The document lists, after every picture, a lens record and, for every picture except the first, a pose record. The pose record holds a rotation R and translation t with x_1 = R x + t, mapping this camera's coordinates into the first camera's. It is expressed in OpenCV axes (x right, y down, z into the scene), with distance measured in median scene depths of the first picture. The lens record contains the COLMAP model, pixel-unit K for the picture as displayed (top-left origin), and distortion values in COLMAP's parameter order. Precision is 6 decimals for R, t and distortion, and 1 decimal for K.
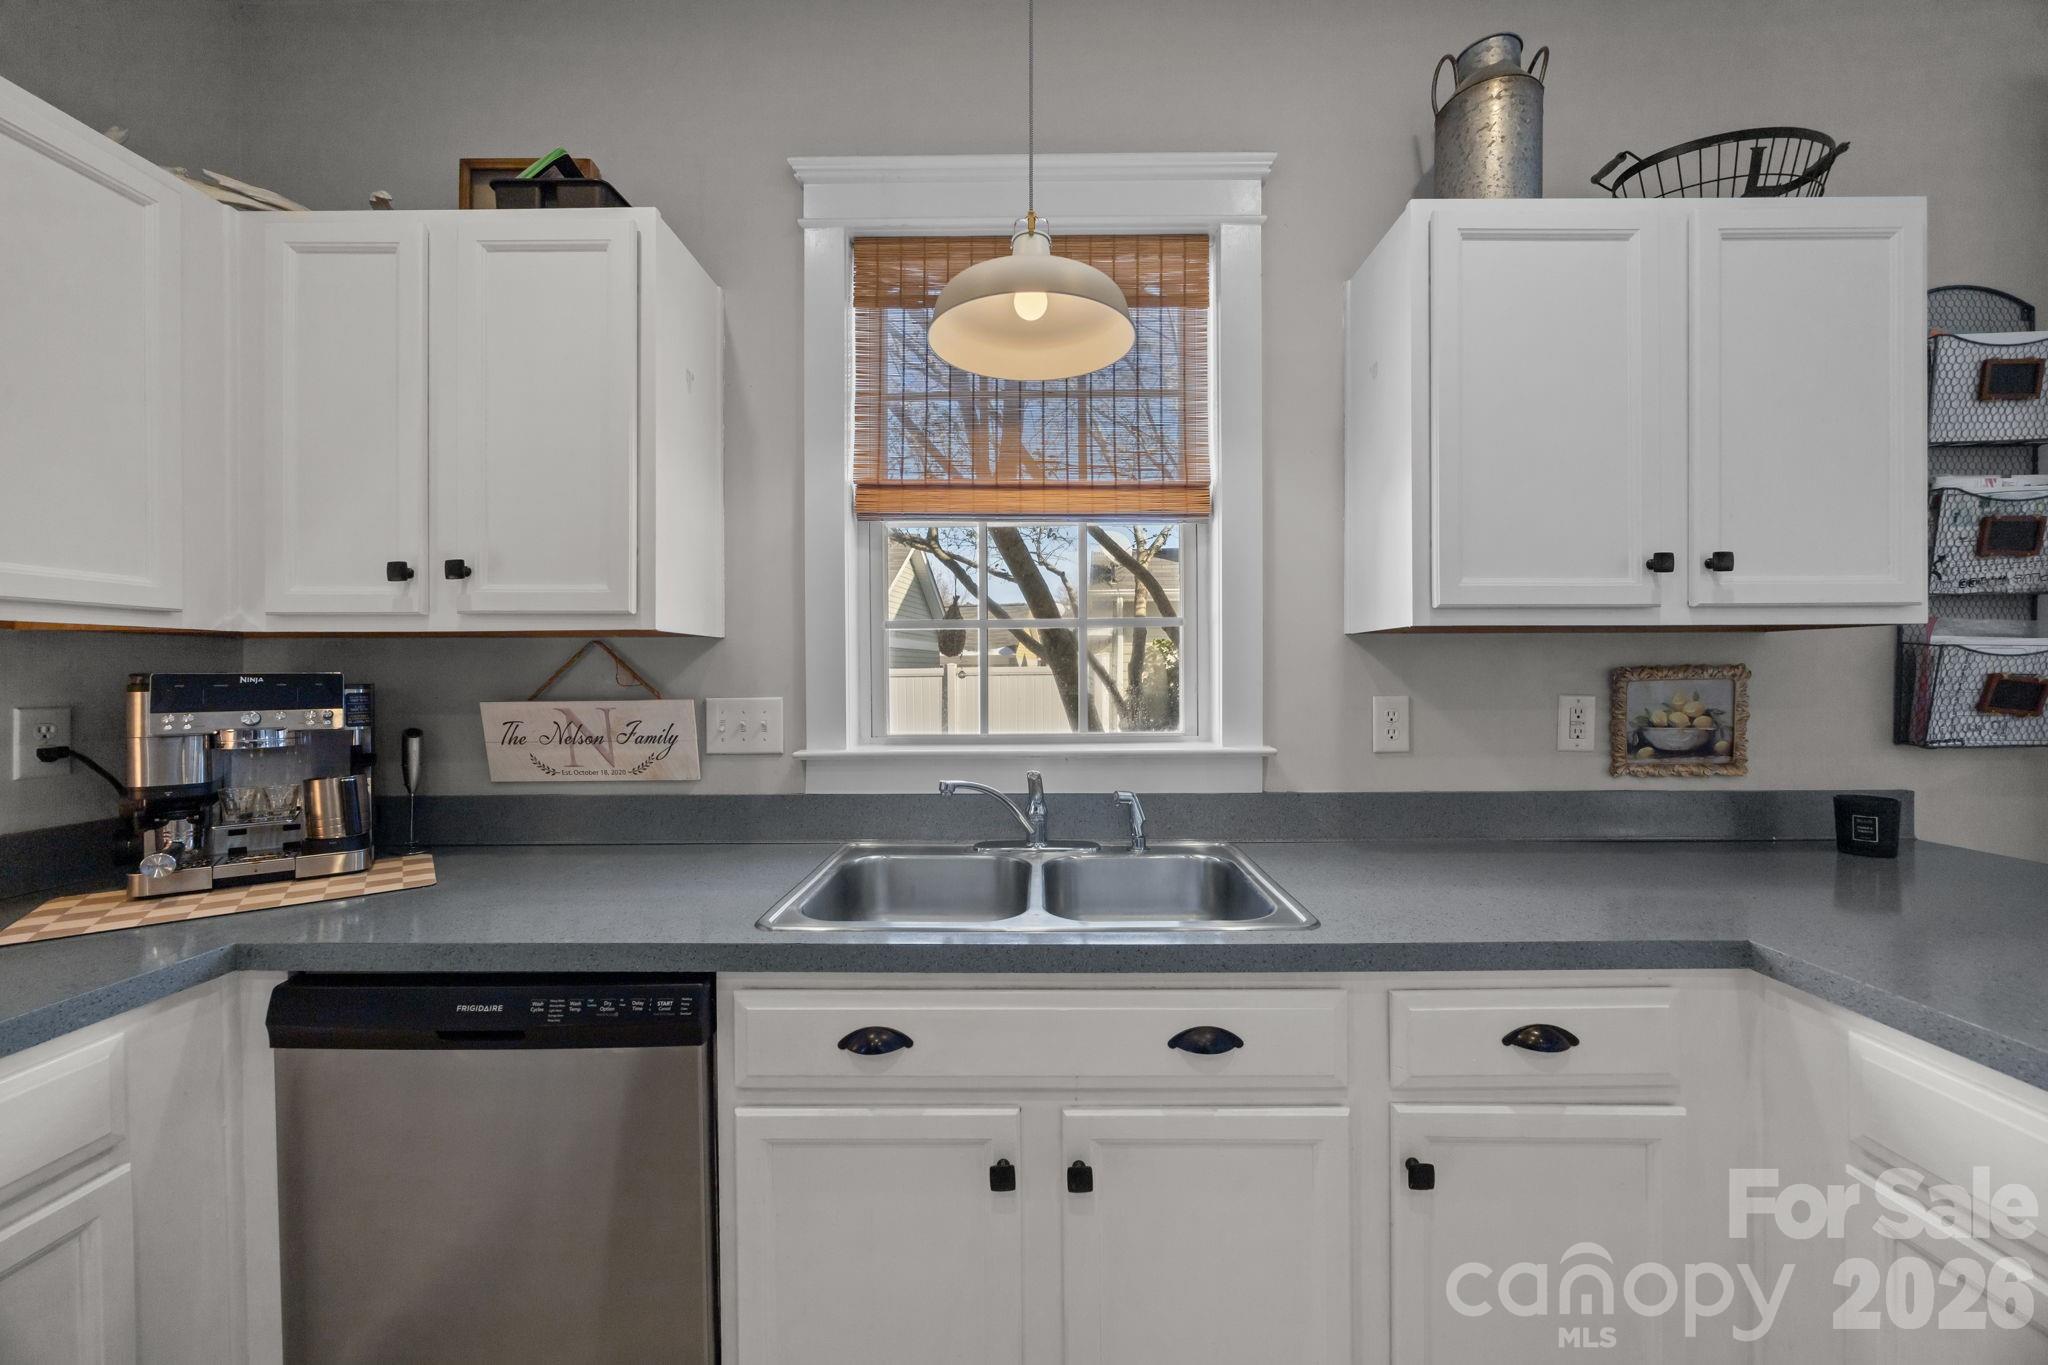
lens RADIAL K [[783.8, 0, 1032.2], [0, 783.8, 674.4], [0, 0, 1]] dist [-0.003937, -0.000104]
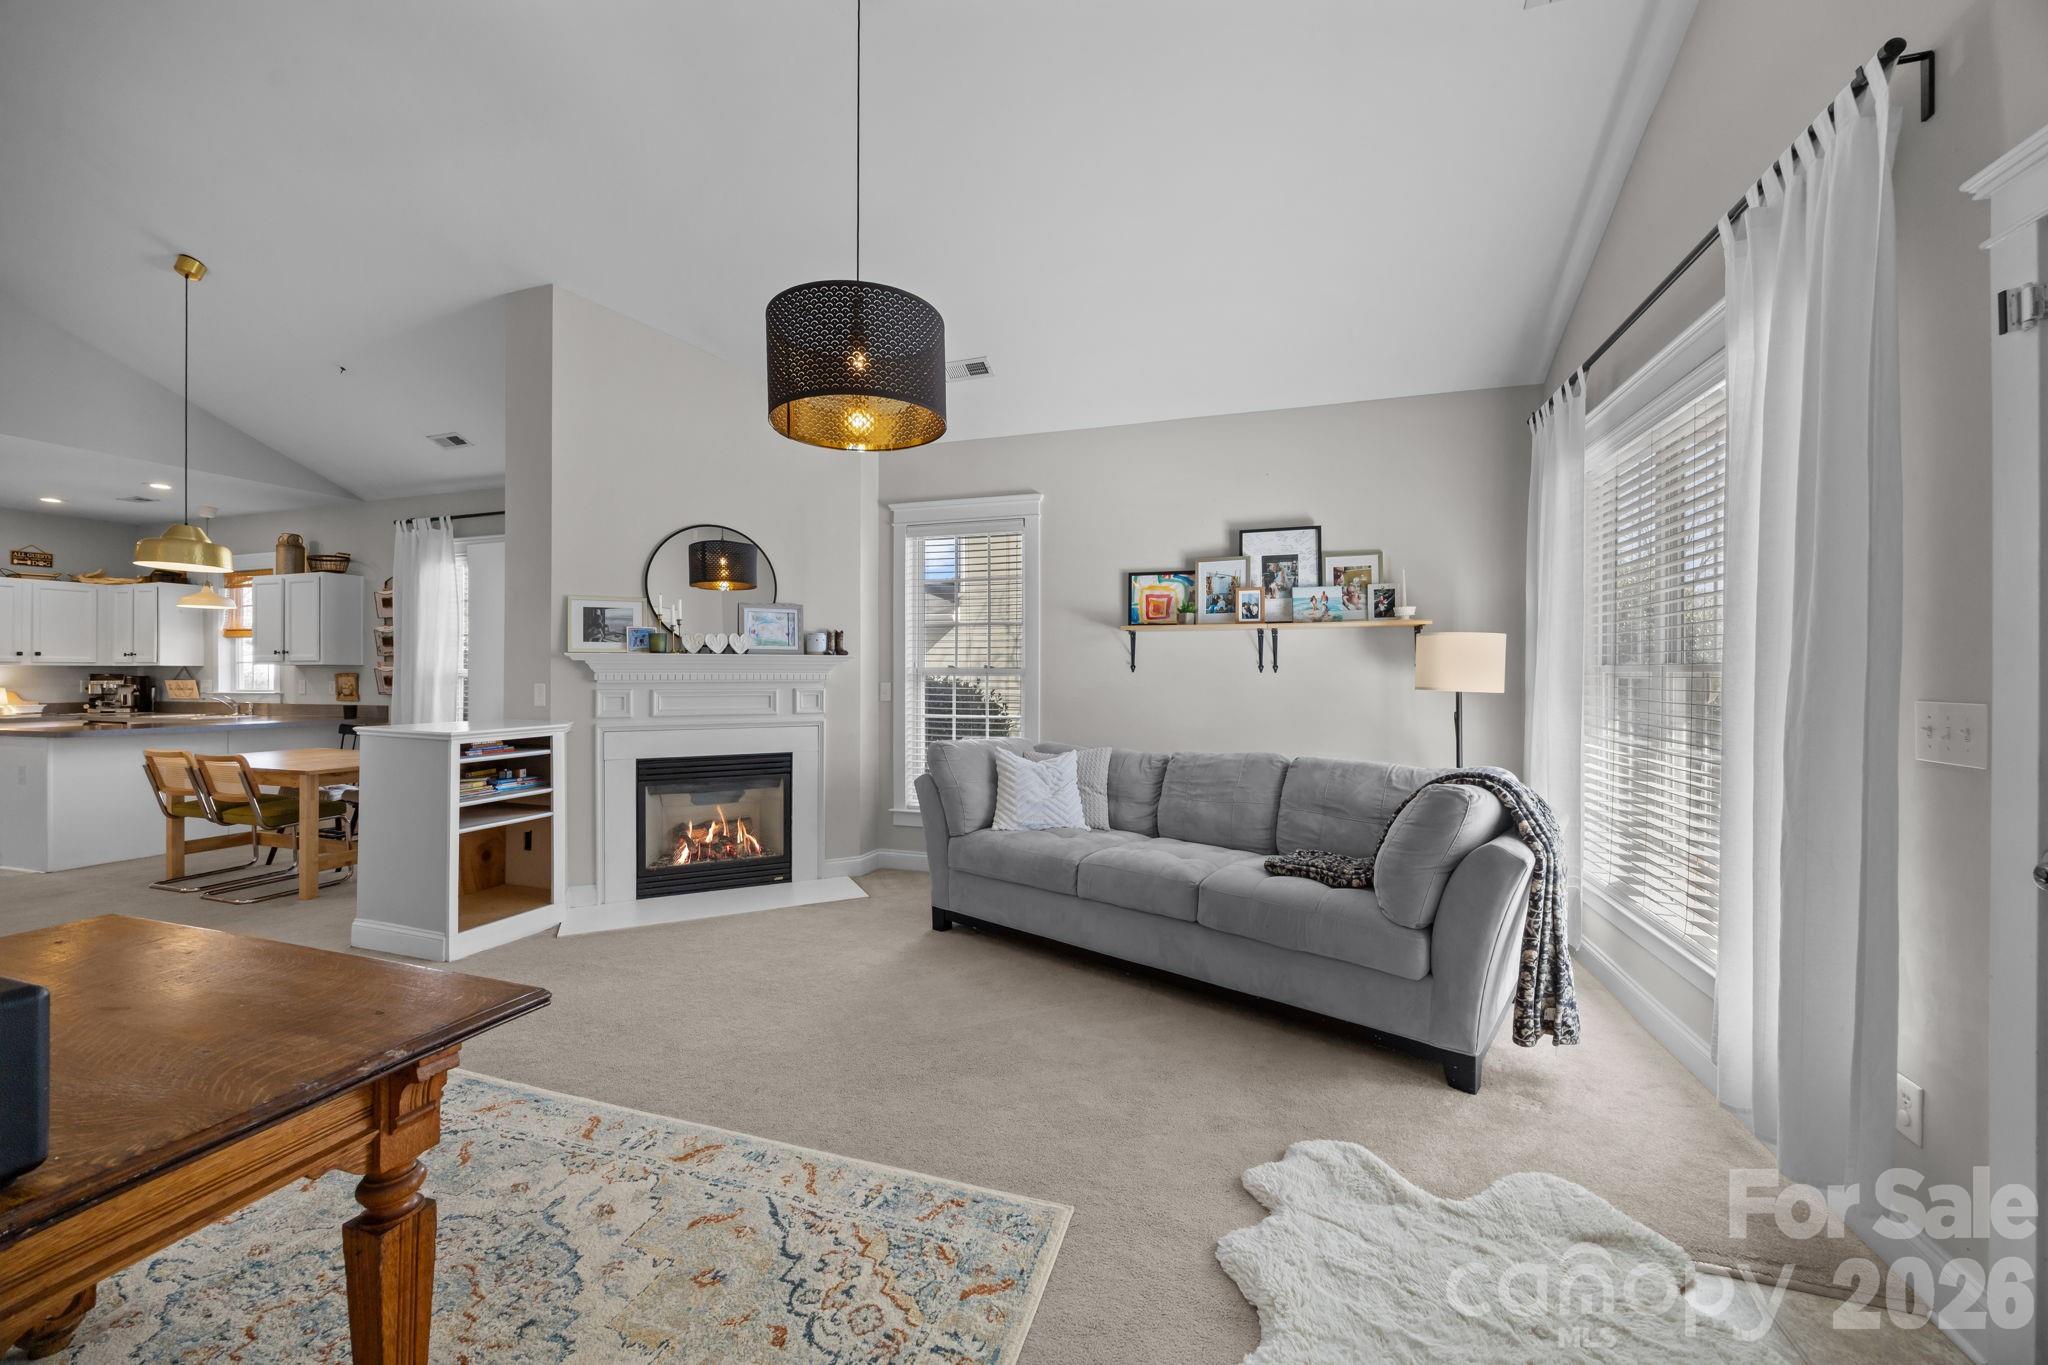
lens RADIAL K [[783.8, 0, 1028.1], [0, 783.8, 672.0], [0, 0, 1]] dist [-0.003937, -0.000104]
pose [[0.951468, 0.003457, -0.307728, 5.546779], [-0.004523, 0.999986, -0.002751, -0.023767], [0.307714, 0.004009, 0.951470, -1.792177]]
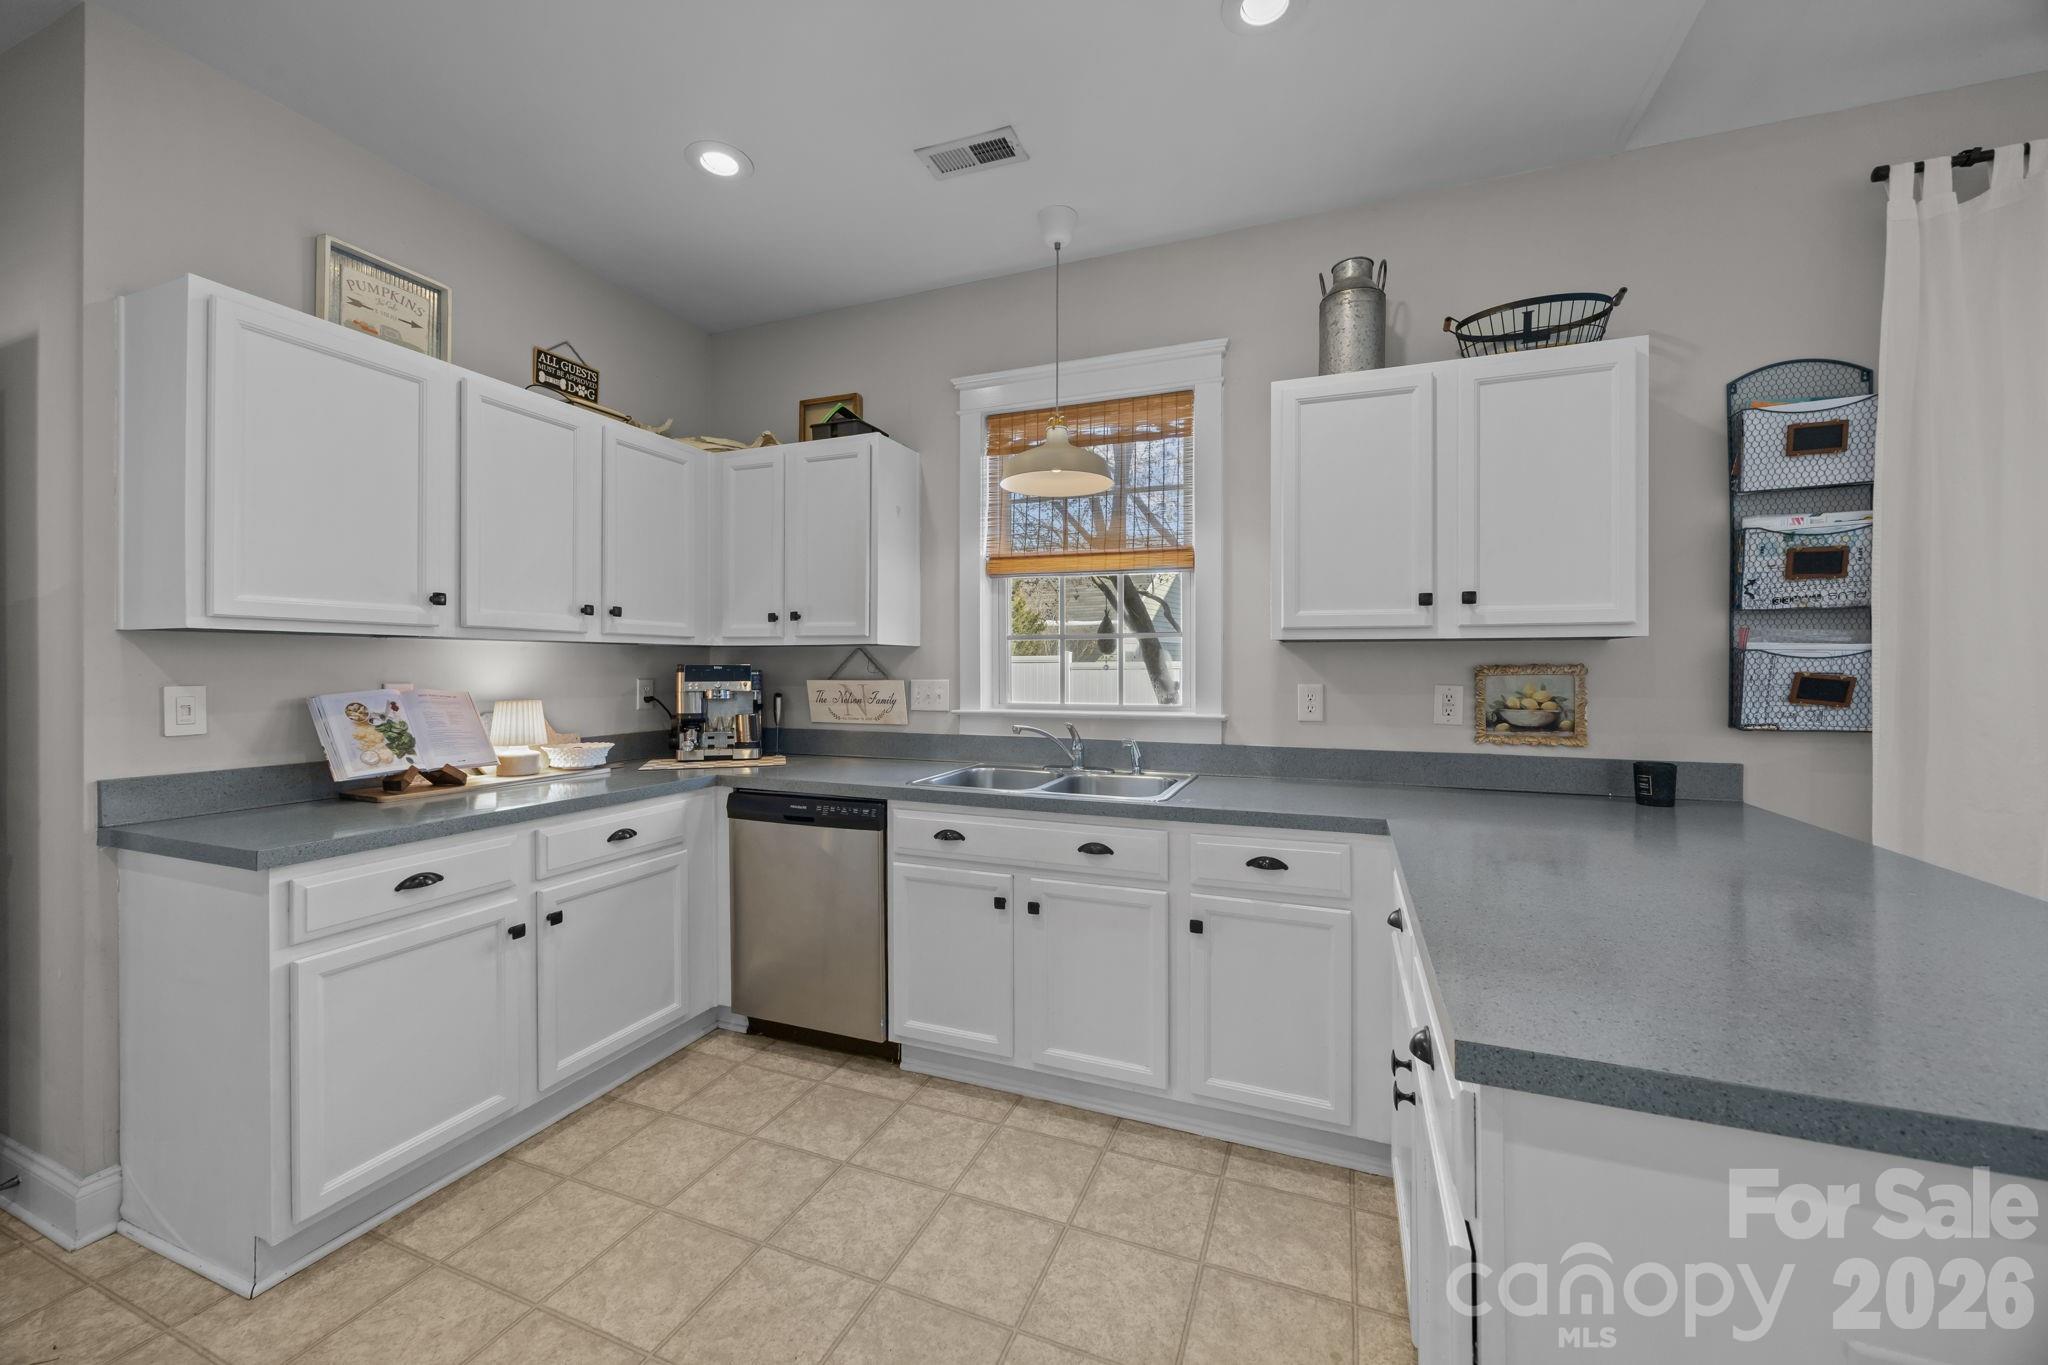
lens RADIAL K [[783.8, 0, 1028.3], [0, 783.8, 668.0], [0, 0, 1]] dist [-0.003937, -0.000104]
pose [[0.932037, 0.006731, -0.362302, 0.518338], [-0.006995, 0.999975, 0.000582, 0.000119], [0.362297, 0.001991, 0.932061, -0.622359]]
